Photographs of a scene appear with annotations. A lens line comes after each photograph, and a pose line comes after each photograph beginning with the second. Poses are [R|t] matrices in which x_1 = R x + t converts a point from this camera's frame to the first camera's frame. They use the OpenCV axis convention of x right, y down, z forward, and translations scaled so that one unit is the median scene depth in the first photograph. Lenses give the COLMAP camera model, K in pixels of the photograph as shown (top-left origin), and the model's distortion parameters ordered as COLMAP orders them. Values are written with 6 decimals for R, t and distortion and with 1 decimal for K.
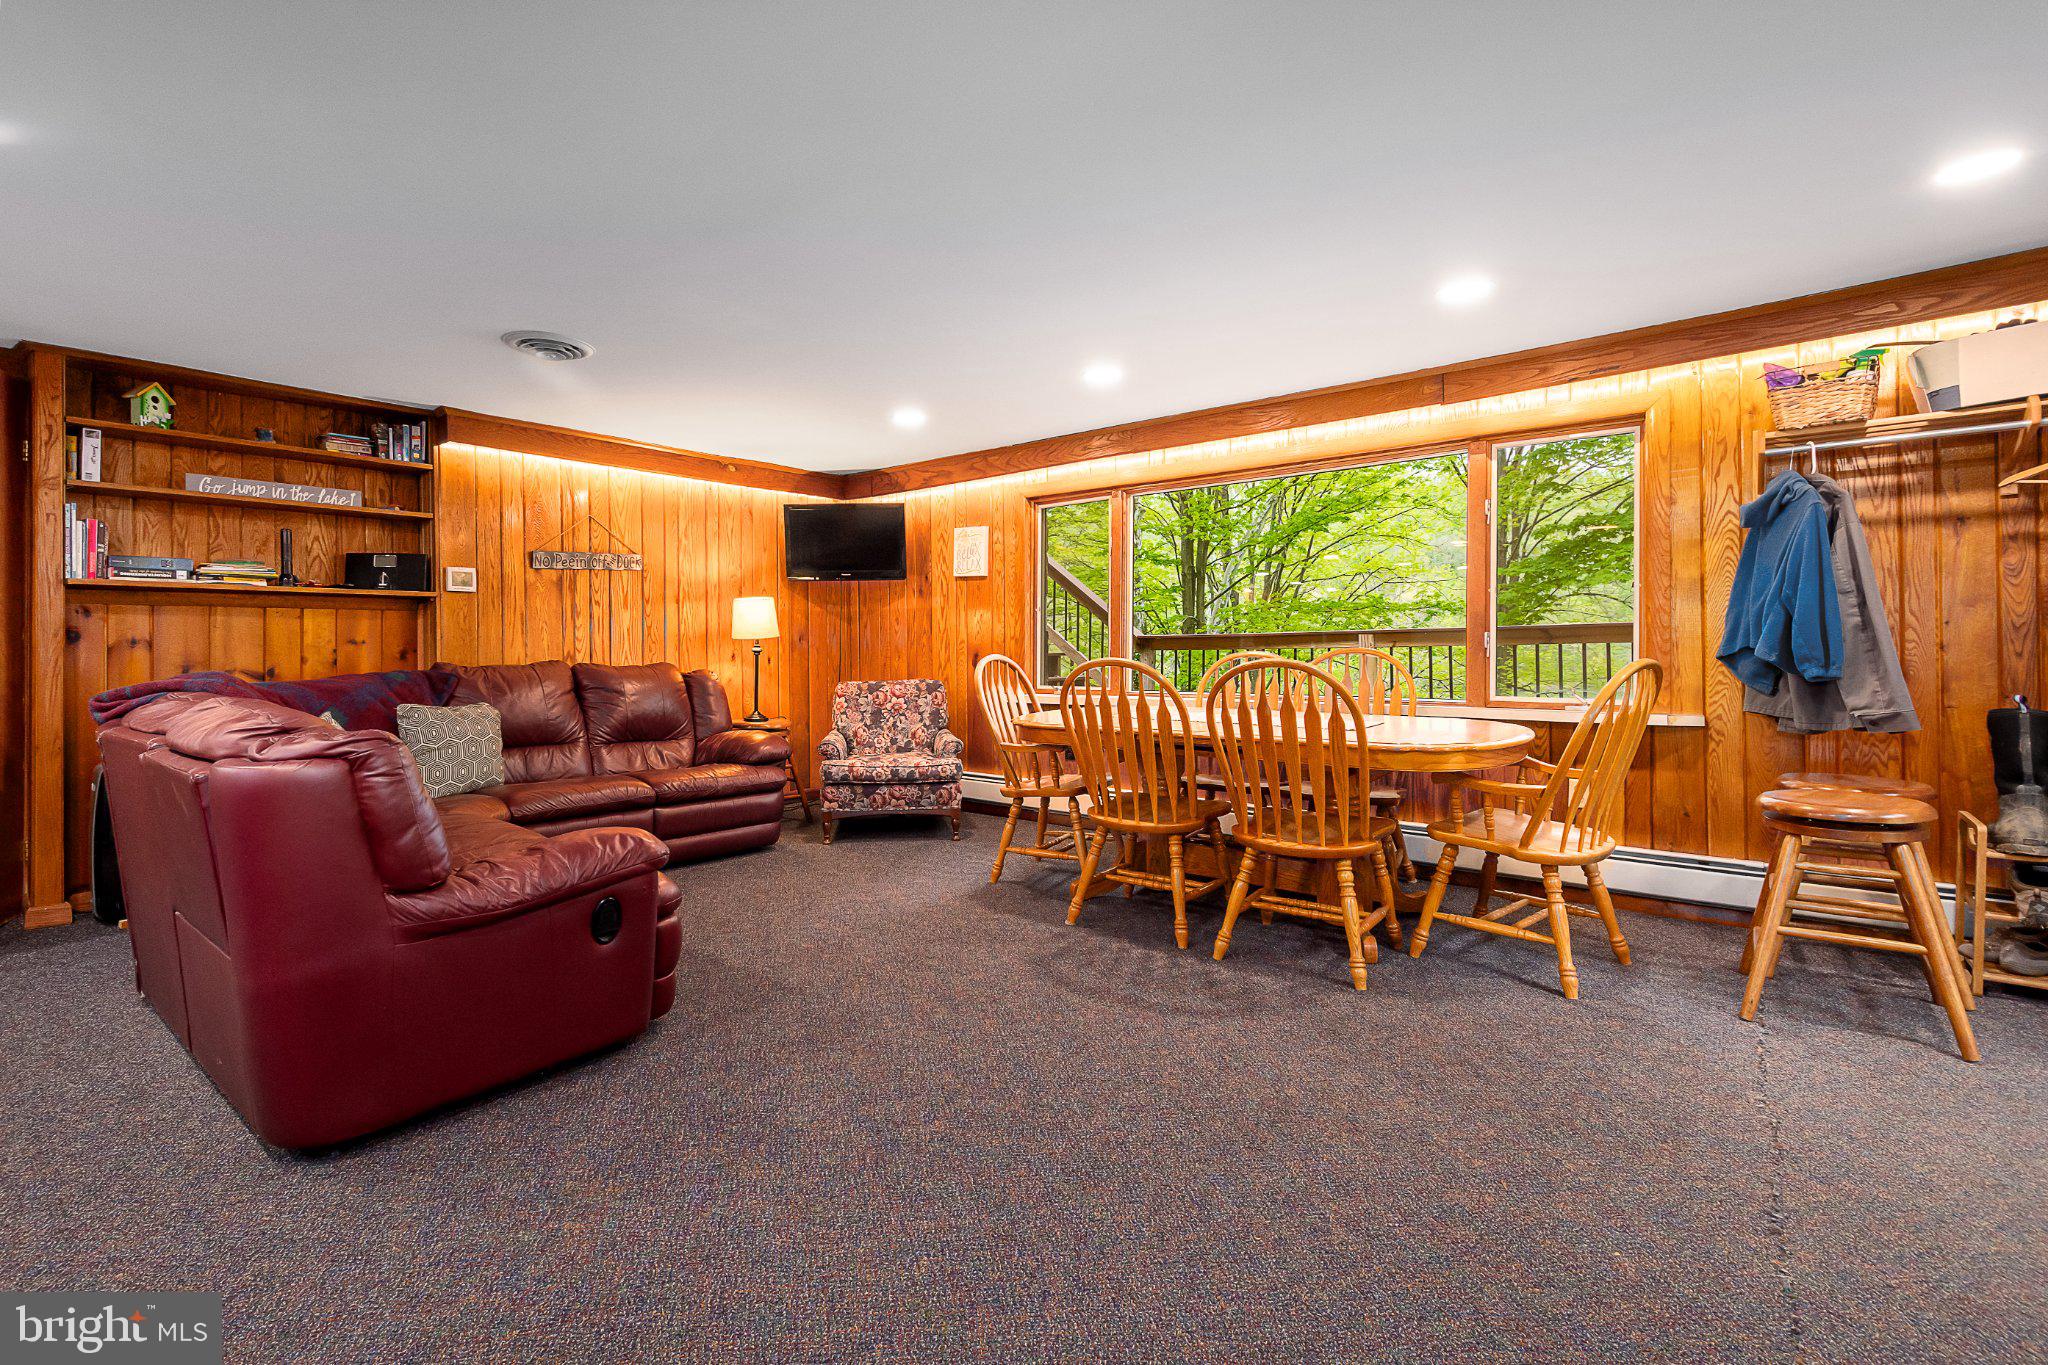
lens RADIAL K [[912.3, 0, 977.3], [0, 912.3, 645.5], [0, 0, 1]] dist [0.002833, -0.000554]
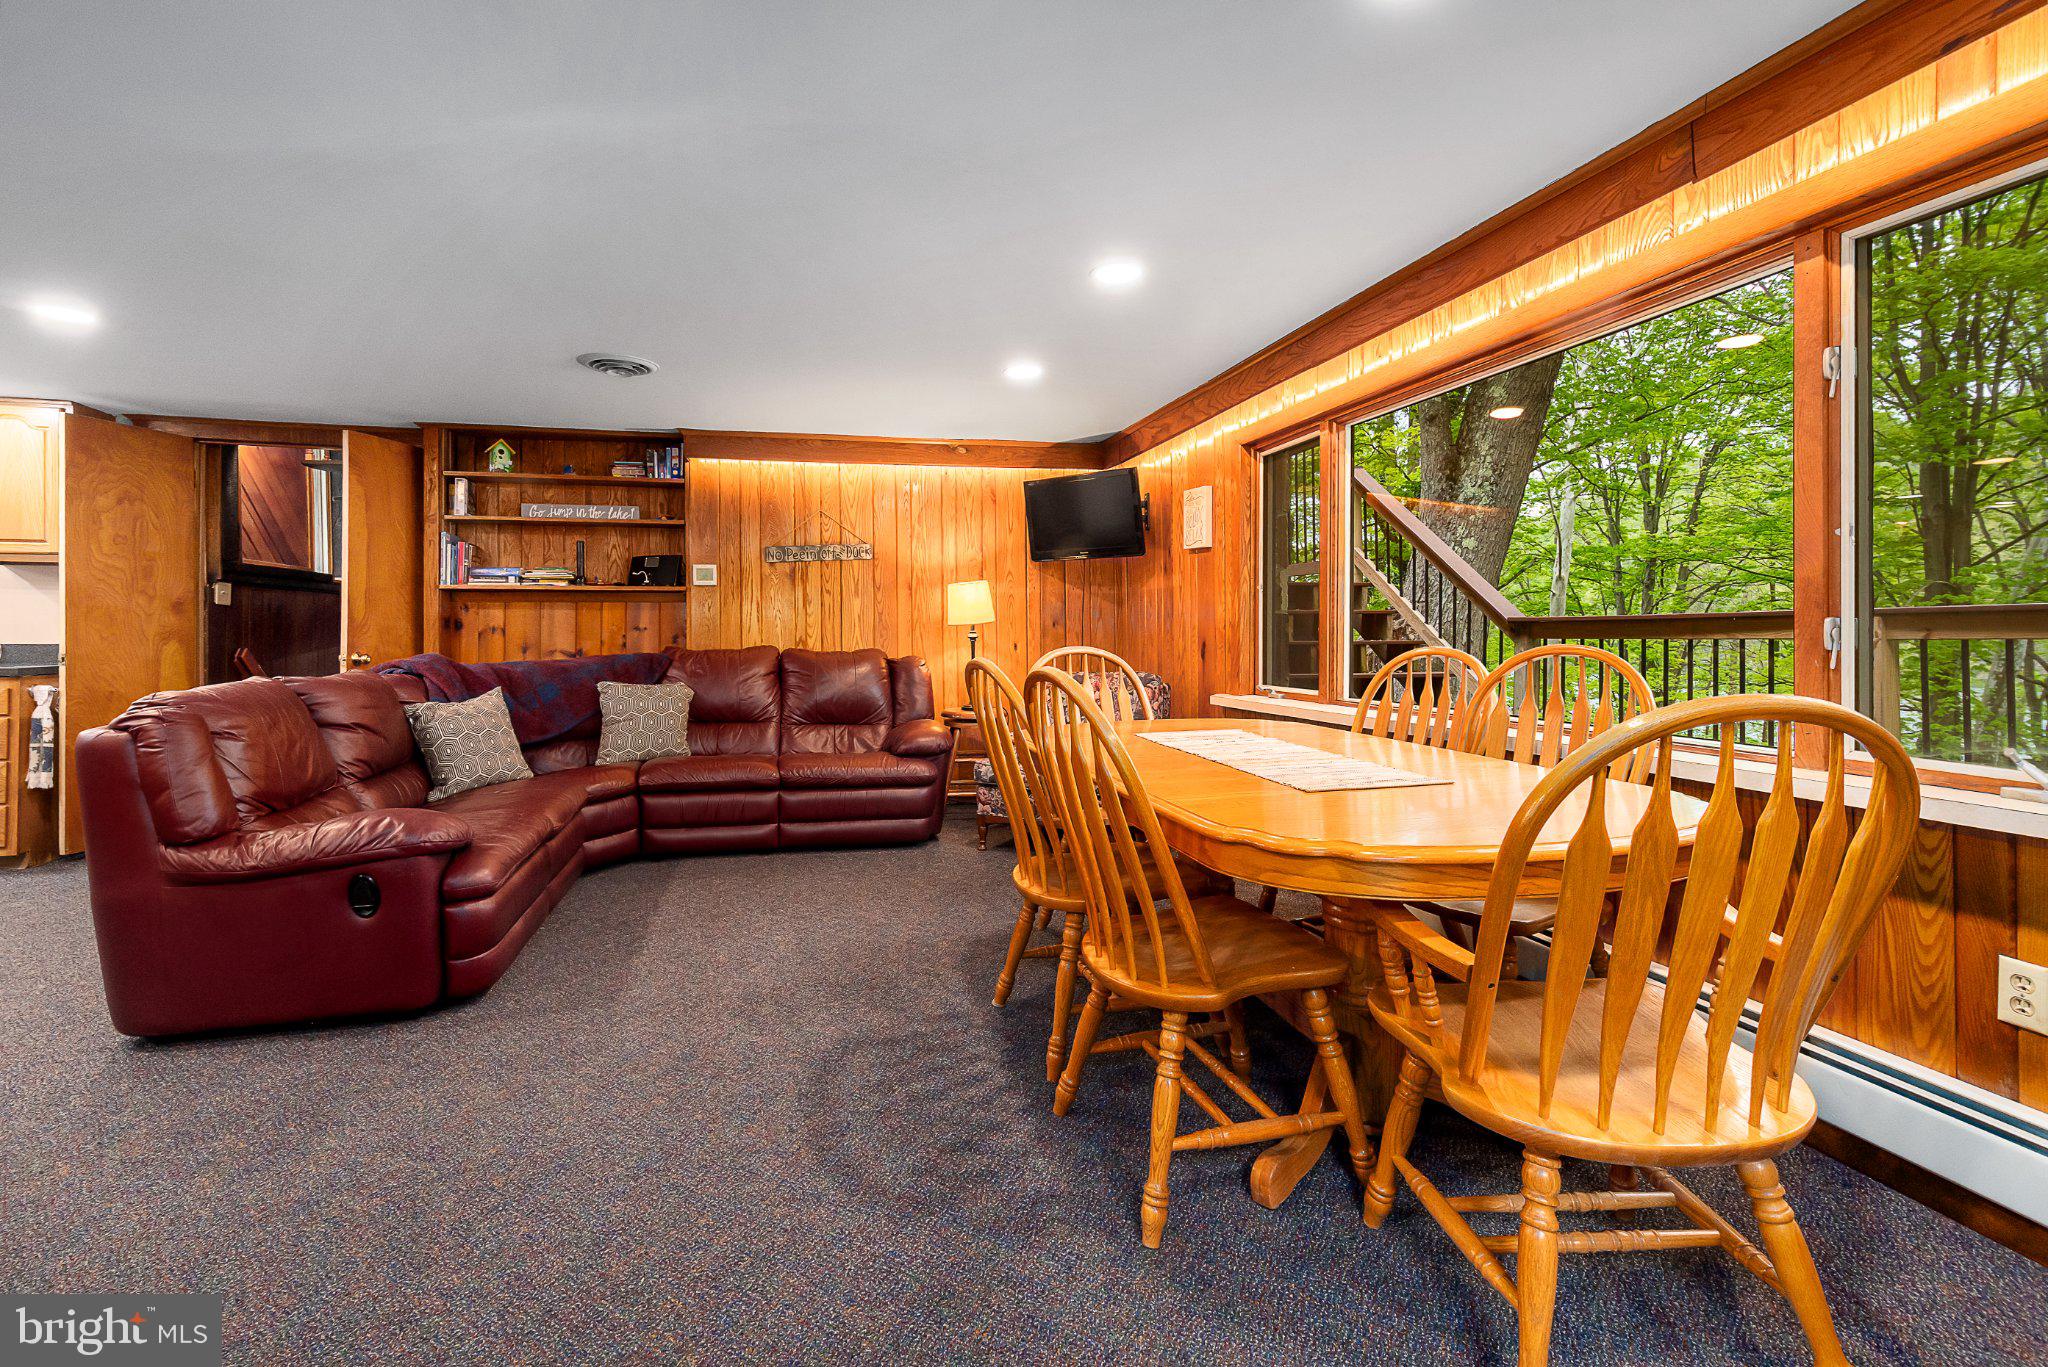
lens RADIAL K [[912.3, 0, 989.0], [0, 912.3, 614.5], [0, 0, 1]] dist [0.002833, -0.000554]
pose [[0.801674, -0.006915, -0.597721, 0.428253], [0.001354, 0.999952, -0.009752, -0.010413], [0.597760, 0.007009, 0.801645, 0.294799]]
